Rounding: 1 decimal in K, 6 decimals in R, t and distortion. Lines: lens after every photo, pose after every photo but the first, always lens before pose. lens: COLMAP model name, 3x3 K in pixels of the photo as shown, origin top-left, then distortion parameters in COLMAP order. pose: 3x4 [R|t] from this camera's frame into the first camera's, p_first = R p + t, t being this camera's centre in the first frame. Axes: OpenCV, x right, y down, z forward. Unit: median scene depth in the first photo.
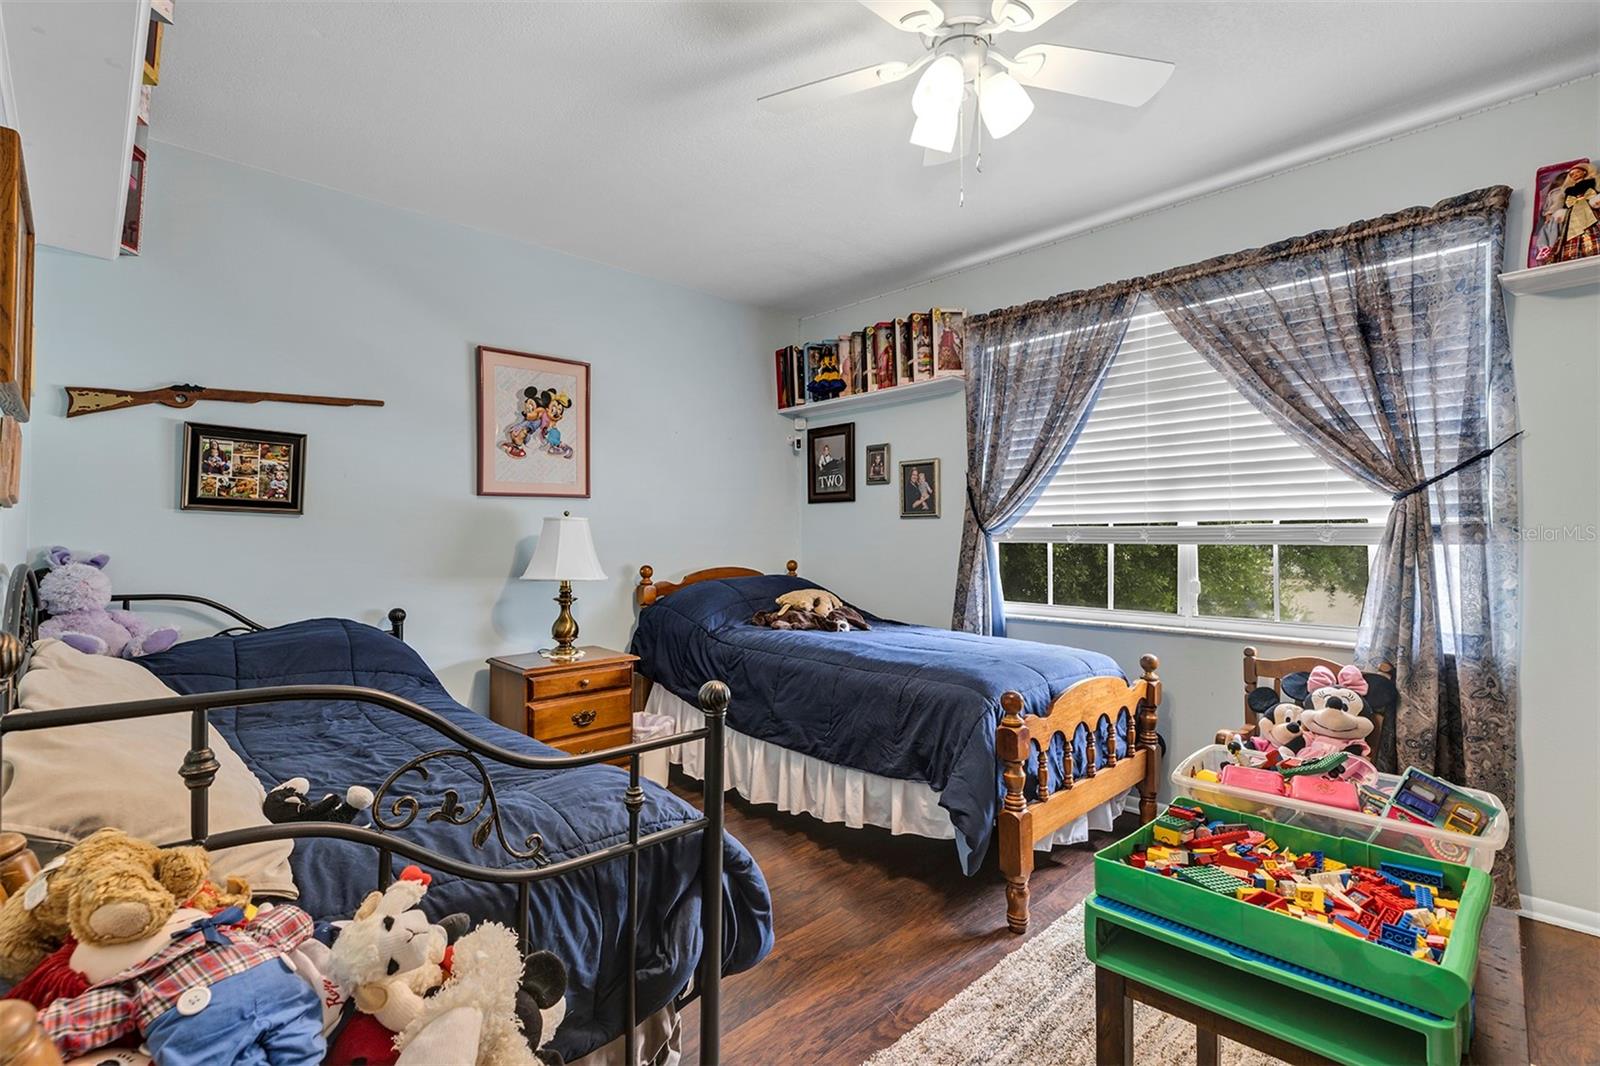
lens RADIAL K [[734.1, 0, 792.3], [0, 734.1, 530.8], [0, 0, 1]] dist [0.023369, 0.000037]
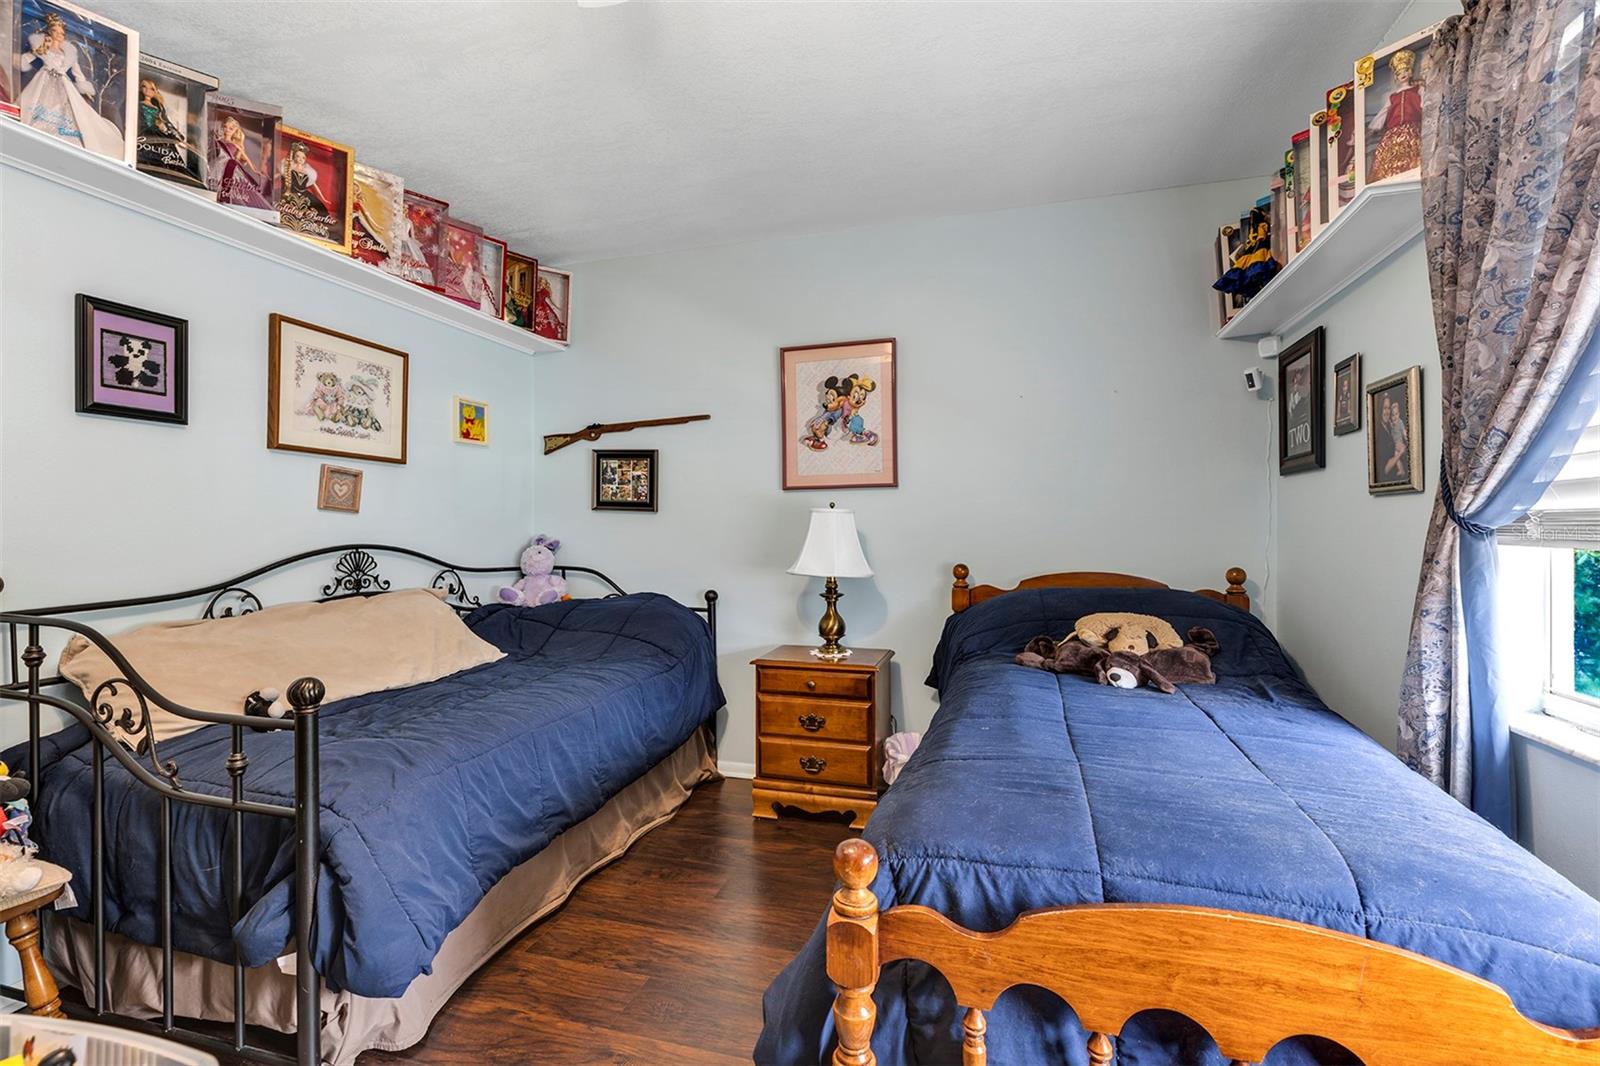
lens RADIAL K [[734.1, 0, 792.3], [0, 734.1, 530.8], [0, 0, 1]] dist [0.023369, 0.000037]
pose [[0.499330, 0.004658, -0.866399, 0.494000], [0.004772, 0.999956, 0.008126, 0.001865], [0.866399, -0.008192, 0.499286, 0.486737]]
